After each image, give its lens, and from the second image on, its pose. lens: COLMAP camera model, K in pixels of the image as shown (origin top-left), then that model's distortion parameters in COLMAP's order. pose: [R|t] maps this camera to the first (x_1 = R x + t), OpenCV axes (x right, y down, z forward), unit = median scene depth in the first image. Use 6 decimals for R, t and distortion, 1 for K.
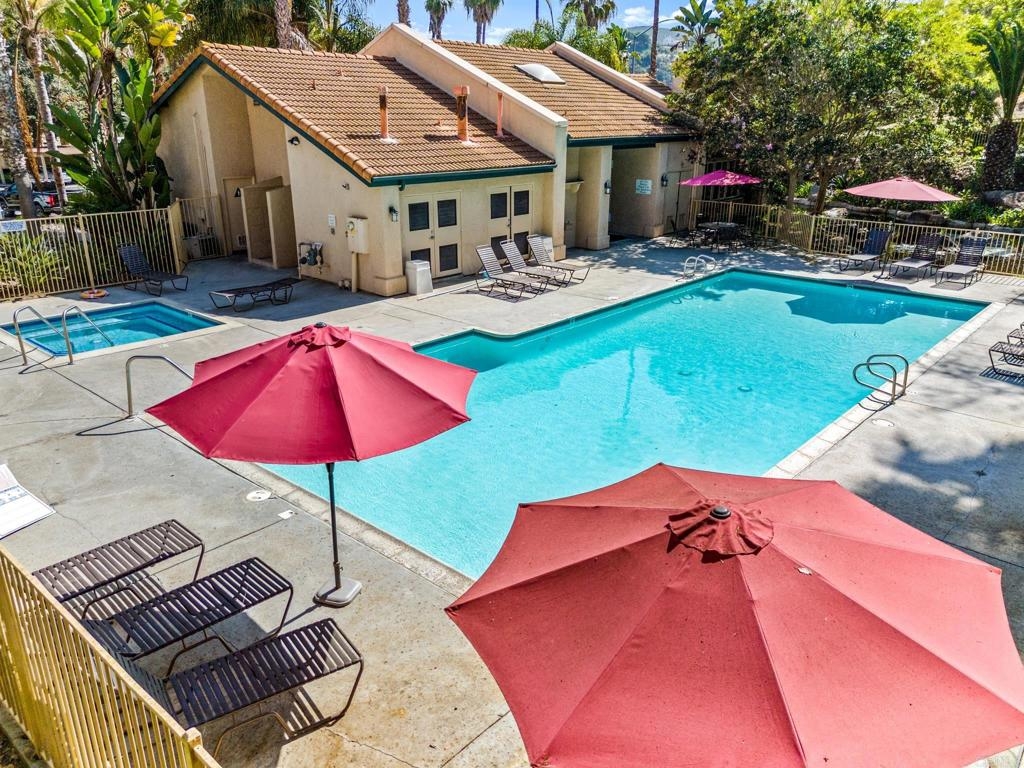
lens RADIAL K [[741.5, 0, 508.2], [0, 741.5, 379.2], [0, 0, 1]] dist [0.007627, -0.003433]
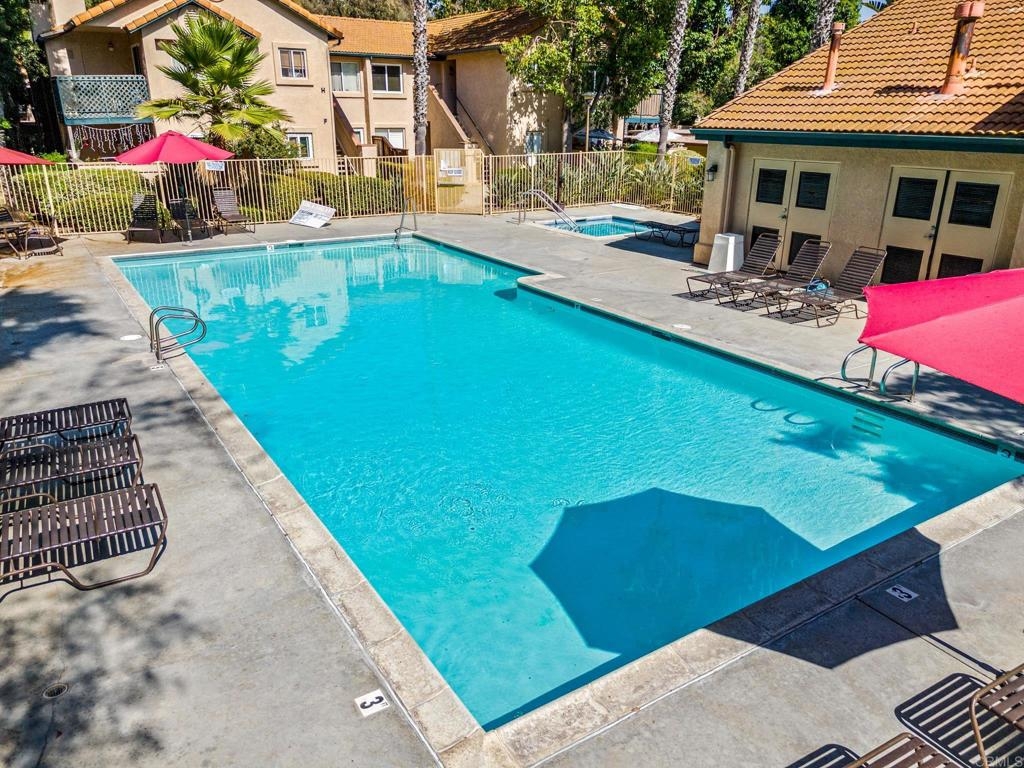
lens RADIAL K [[741.5, 0, 514.5], [0, 741.5, 382.0], [0, 0, 1]] dist [0.007627, -0.003433]
pose [[-0.233813, 0.330367, -0.914434, 0.996711], [-0.324476, 0.860071, 0.393692, -0.347904], [0.916541, 0.388762, -0.093900, 1.188802]]
